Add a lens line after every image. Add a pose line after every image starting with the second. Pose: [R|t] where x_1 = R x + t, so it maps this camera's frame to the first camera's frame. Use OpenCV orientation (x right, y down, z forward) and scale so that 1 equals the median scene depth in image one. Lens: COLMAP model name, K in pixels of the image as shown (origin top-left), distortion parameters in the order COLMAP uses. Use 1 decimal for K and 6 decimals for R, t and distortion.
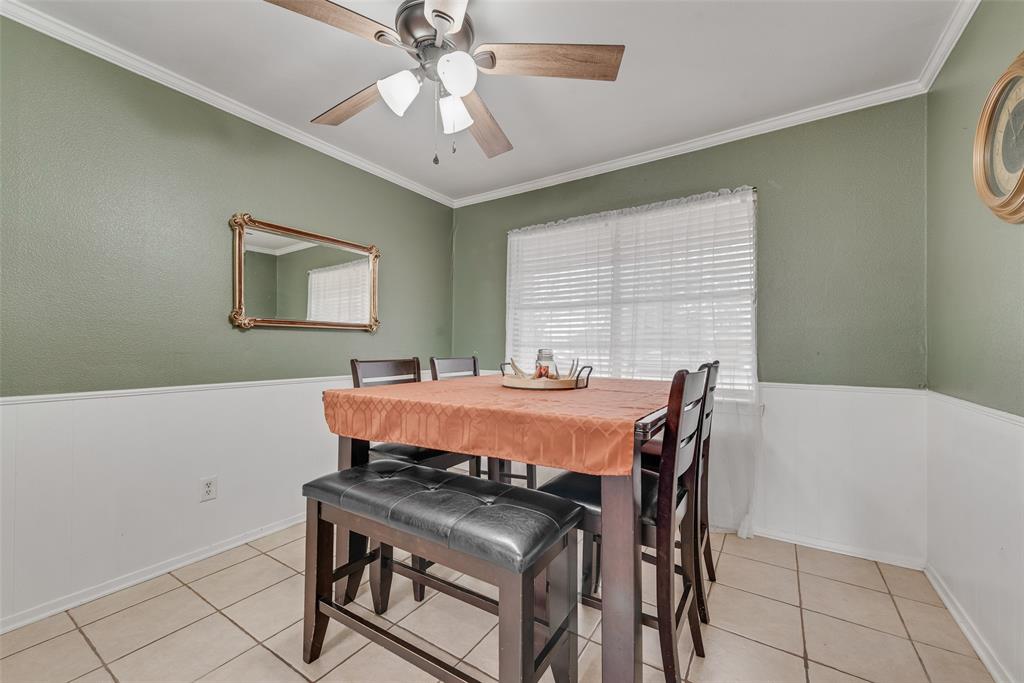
lens RADIAL K [[403.3, 0, 511.8], [0, 403.3, 340.2], [0, 0, 1]] dist [0.007493, -0.002491]
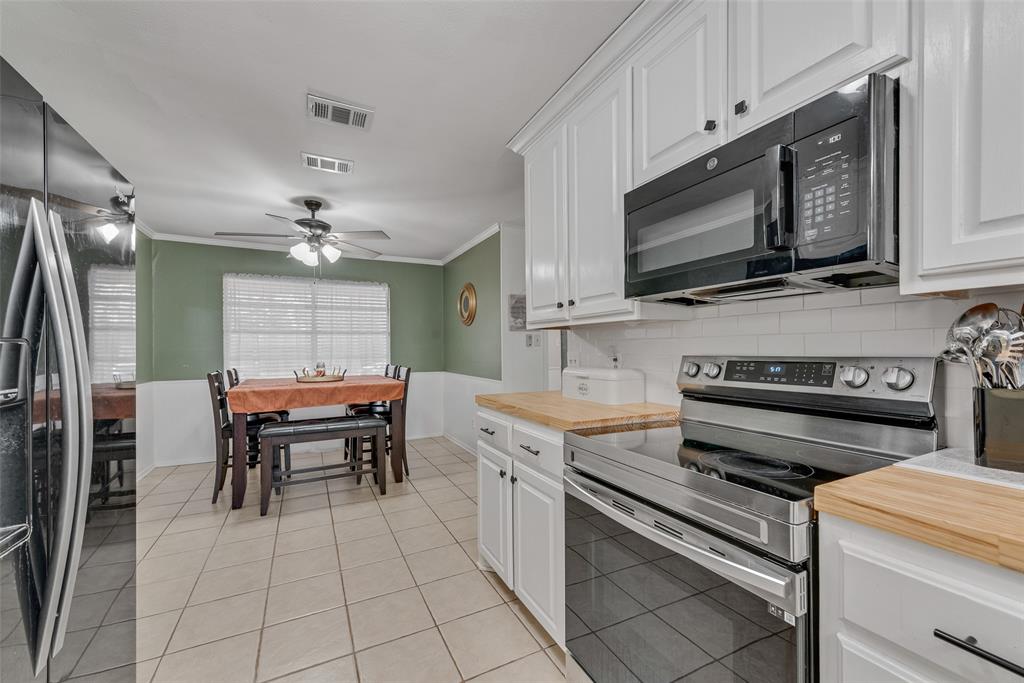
lens RADIAL K [[403.3, 0, 507.2], [0, 403.3, 347.8], [0, 0, 1]] dist [0.007493, -0.002491]
pose [[0.502313, -0.006084, 0.864664, -0.937557], [-0.007148, 0.999912, 0.011188, -0.062788], [-0.864656, -0.011800, 0.502225, -0.632341]]
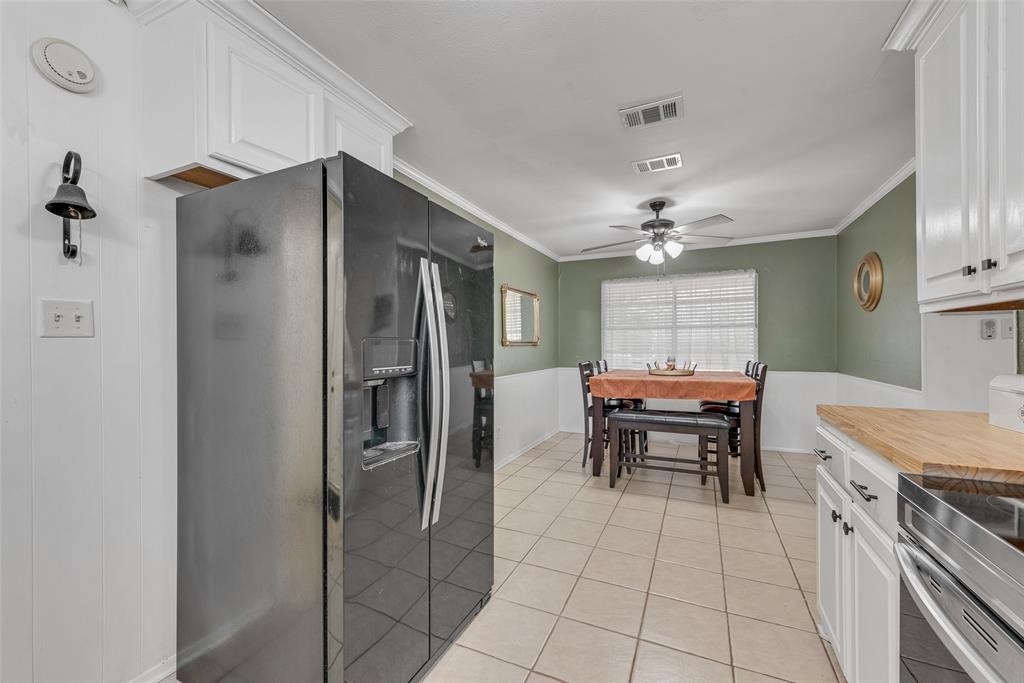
lens RADIAL K [[403.3, 0, 508.8], [0, 403.3, 344.8], [0, 0, 1]] dist [0.007493, -0.002491]
pose [[0.990600, -0.010277, 0.136403, -0.804354], [0.007919, 0.999810, 0.017818, -0.063474], [-0.136560, -0.016571, 0.990493, -0.723490]]
